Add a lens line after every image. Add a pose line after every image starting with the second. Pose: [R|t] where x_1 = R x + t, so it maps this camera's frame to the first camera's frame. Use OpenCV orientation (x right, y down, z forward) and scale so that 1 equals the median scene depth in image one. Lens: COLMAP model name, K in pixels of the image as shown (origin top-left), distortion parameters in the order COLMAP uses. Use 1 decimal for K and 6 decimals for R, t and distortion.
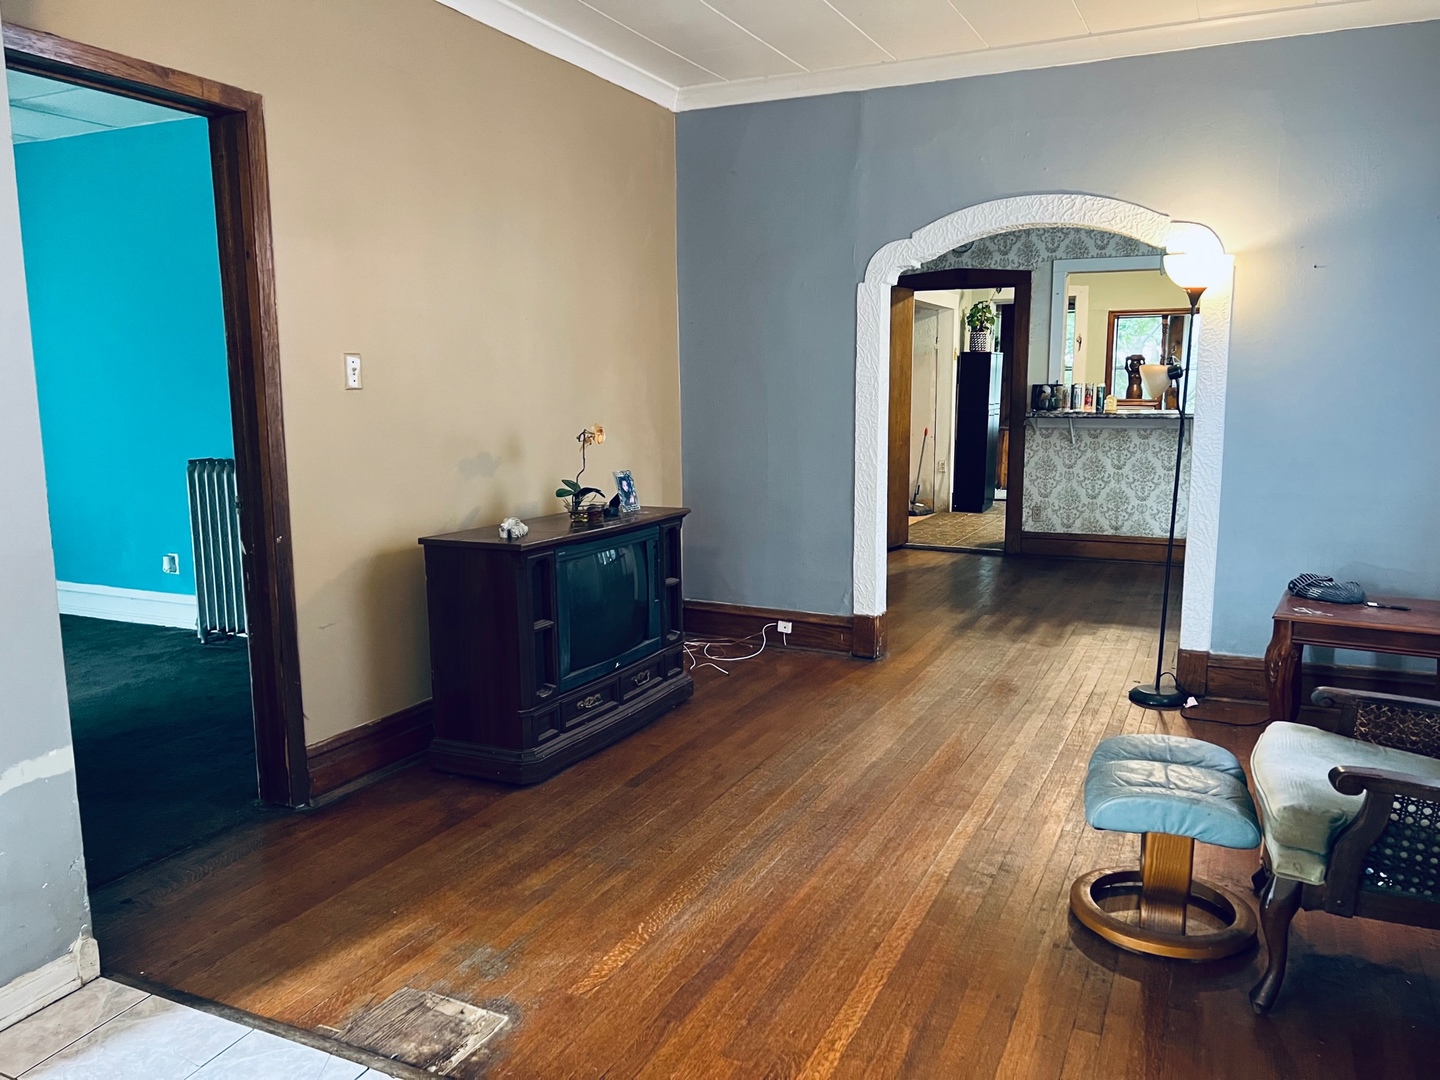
lens RADIAL K [[1079.8, 0, 721.6], [0, 1079.8, 548.1], [0, 0, 1]] dist [0.005104, 0.002918]
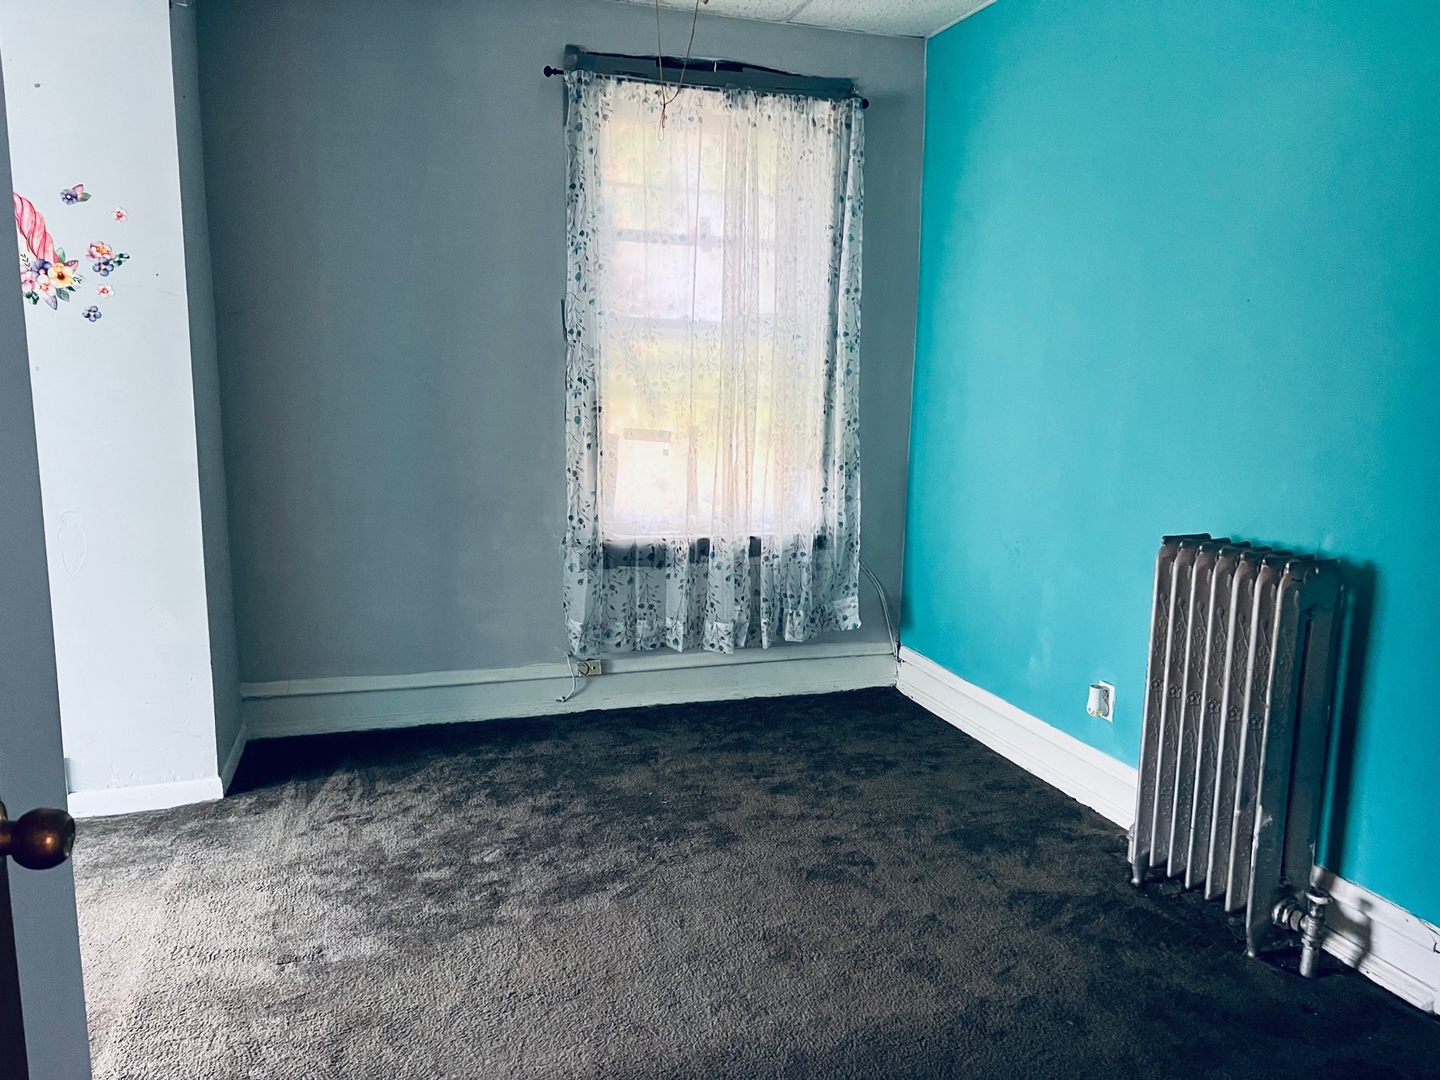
lens RADIAL K [[1079.8, 0, 721.6], [0, 1079.8, 548.1], [0, 0, 1]] dist [0.005104, 0.002918]
pose [[0.684646, 0.134018, -0.716449, -0.268157], [-0.130702, 0.989592, 0.060211, -0.079285], [0.717061, 0.052418, 0.695037, 0.491612]]
